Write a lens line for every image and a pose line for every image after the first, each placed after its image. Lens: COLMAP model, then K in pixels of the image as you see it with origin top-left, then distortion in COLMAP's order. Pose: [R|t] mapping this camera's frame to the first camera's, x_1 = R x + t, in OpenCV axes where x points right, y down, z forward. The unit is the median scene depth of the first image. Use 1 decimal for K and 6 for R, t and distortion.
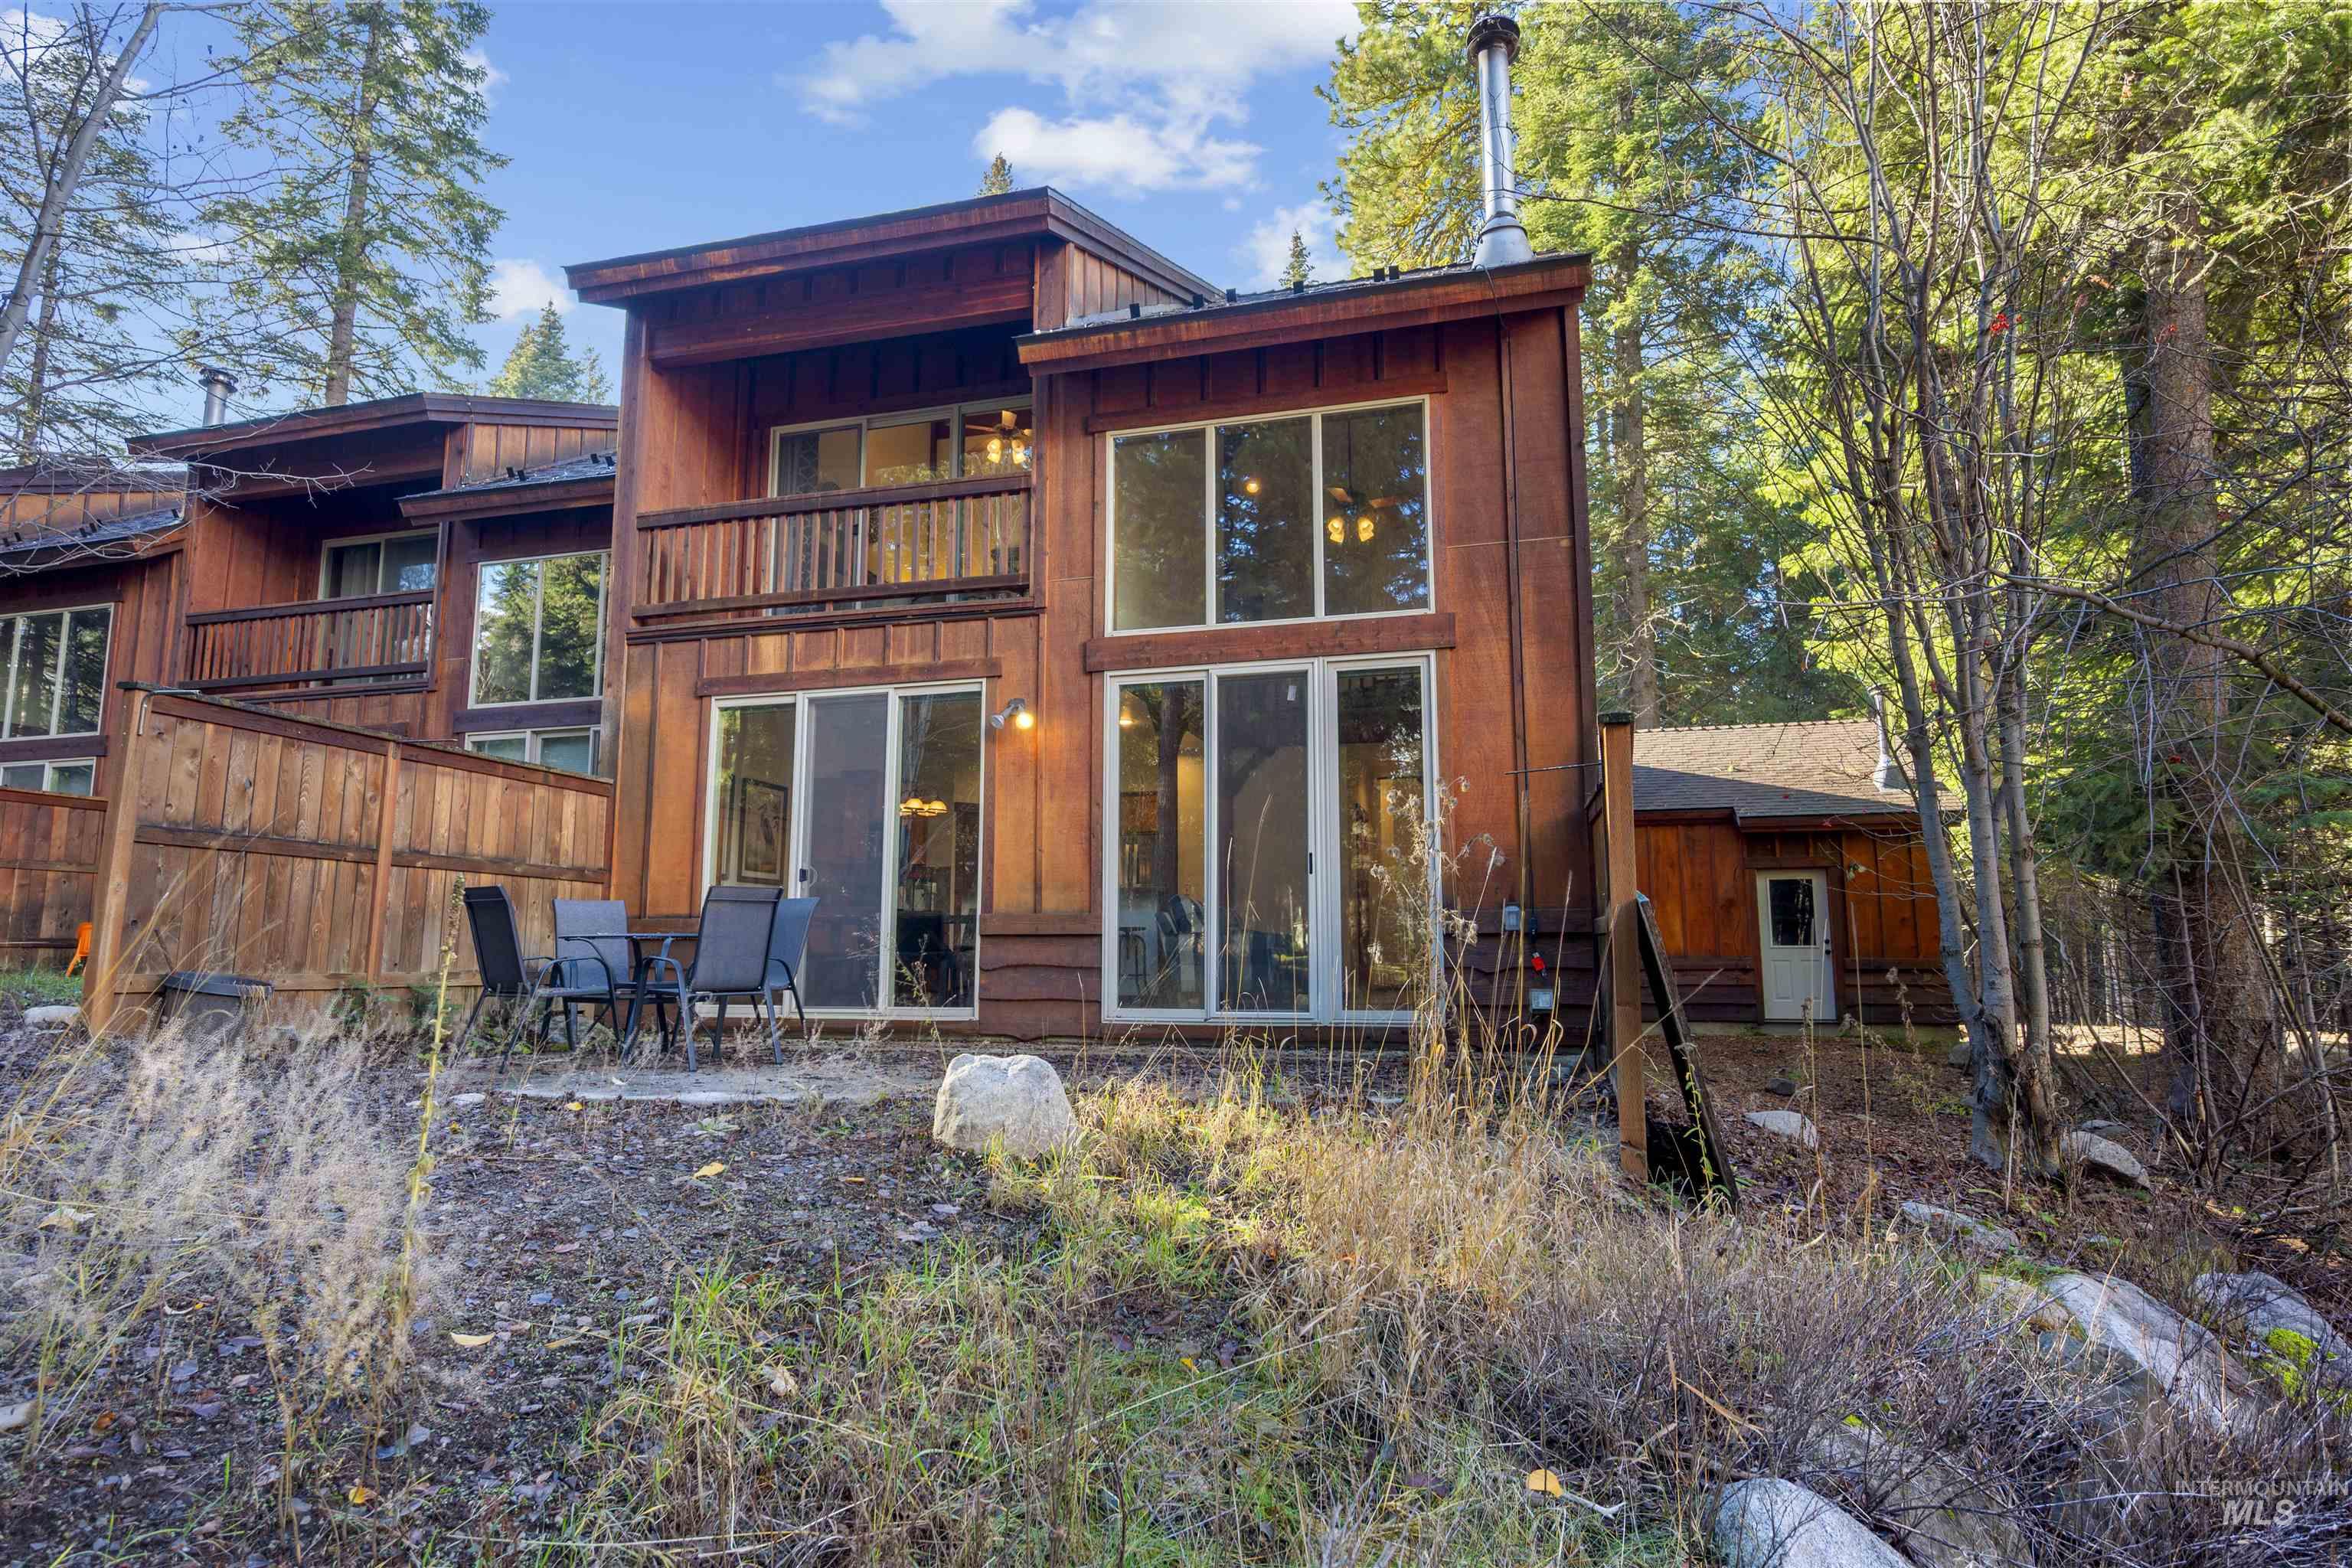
lens RADIAL K [[1278.7, 0, 1176.9], [0, 1278.7, 781.8], [0, 0, 1]] dist [-0.000244, -0.001222]
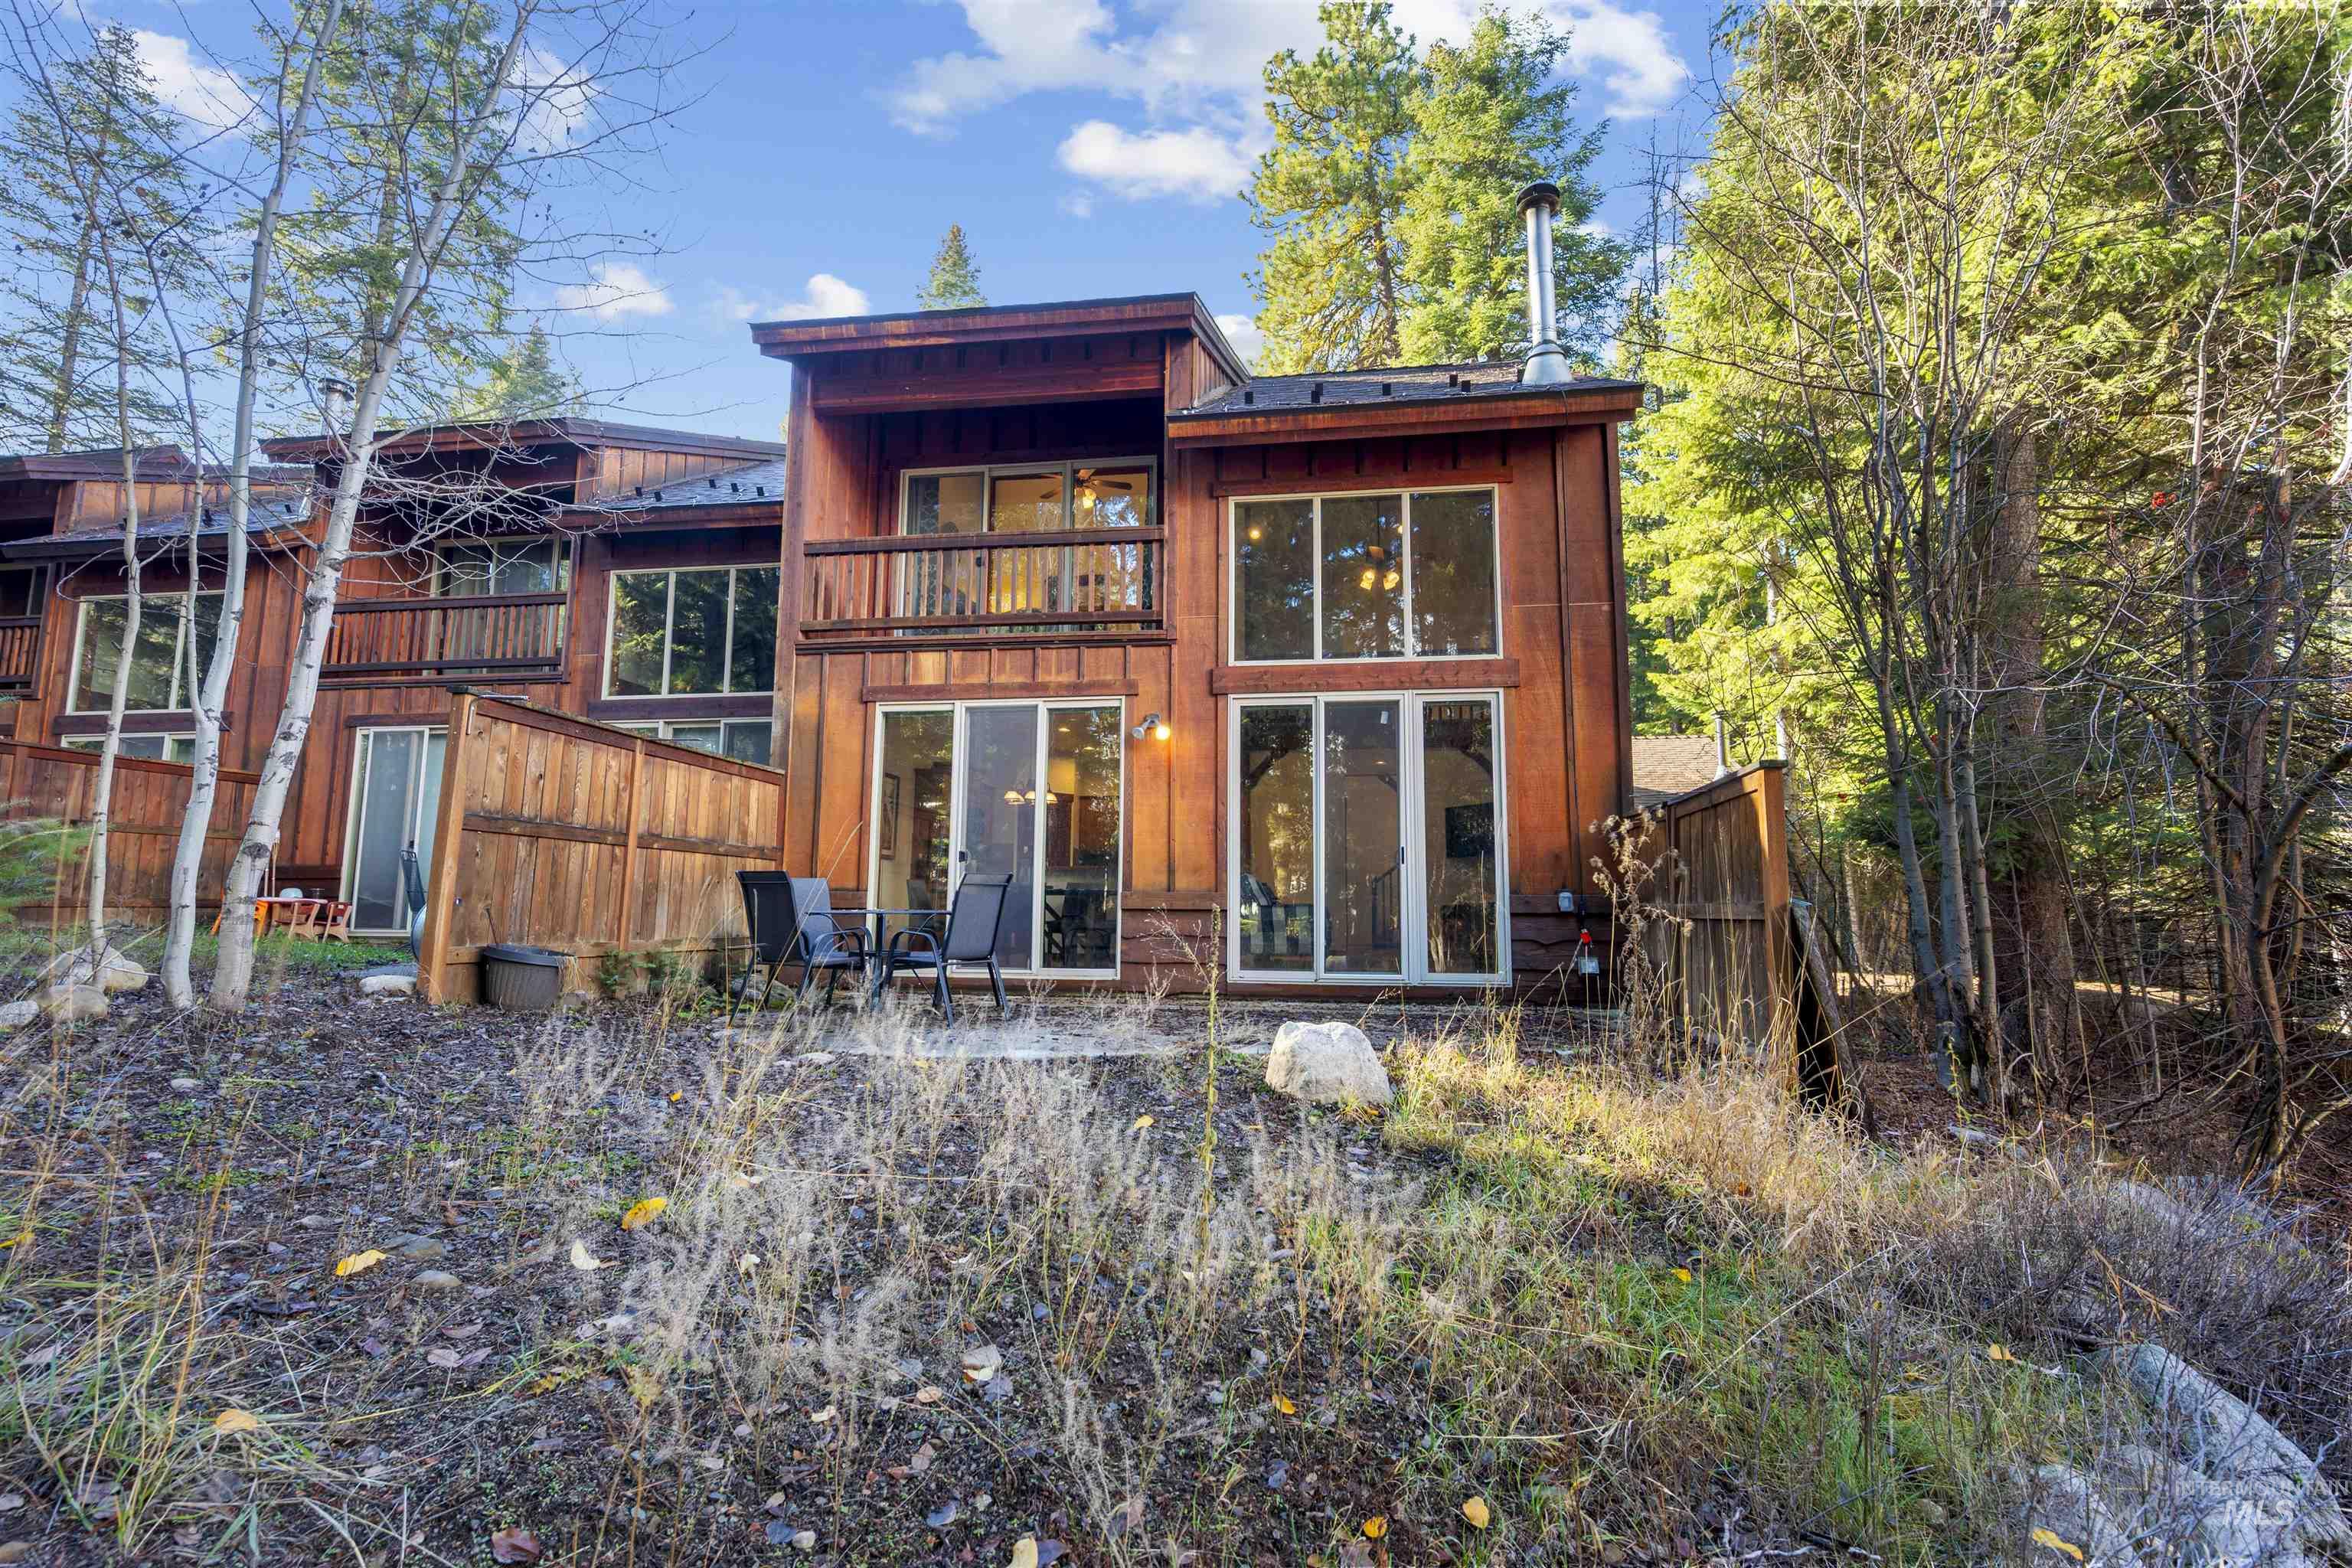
lens RADIAL K [[1072.0, 0, 1177.4], [0, 1072.0, 776.6], [0, 0, 1]] dist [-0.001683, 0.000004]
pose [[0.991798, 0.022819, 0.125763, -0.219782], [-0.024743, 0.999599, 0.013758, -0.019634], [-0.125398, -0.016757, 0.991965, -0.010424]]
